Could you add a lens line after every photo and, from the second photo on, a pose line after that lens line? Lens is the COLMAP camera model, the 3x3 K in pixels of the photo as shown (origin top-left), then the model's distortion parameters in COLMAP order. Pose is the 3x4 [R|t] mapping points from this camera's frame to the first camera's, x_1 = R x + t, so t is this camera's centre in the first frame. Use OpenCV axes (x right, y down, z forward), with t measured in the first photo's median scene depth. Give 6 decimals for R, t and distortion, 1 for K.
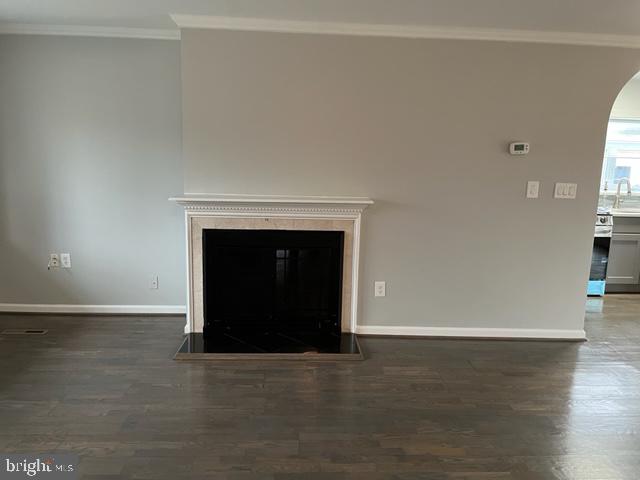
lens RADIAL K [[480.6, 0, 323.0], [0, 480.6, 230.9], [0, 0, 1]] dist [0.078767, -0.107633]
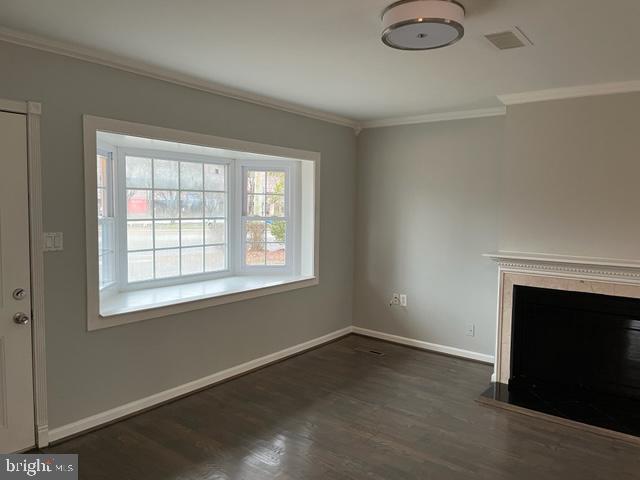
lens RADIAL K [[480.6, 0, 323.0], [0, 480.6, 230.9], [0, 0, 1]] dist [0.078767, -0.107633]
pose [[0.760389, 0.022180, -0.649089, 0.122222], [-0.097991, 0.991894, -0.080900, 0.005853], [0.642033, 0.125120, 0.756398, -0.091096]]
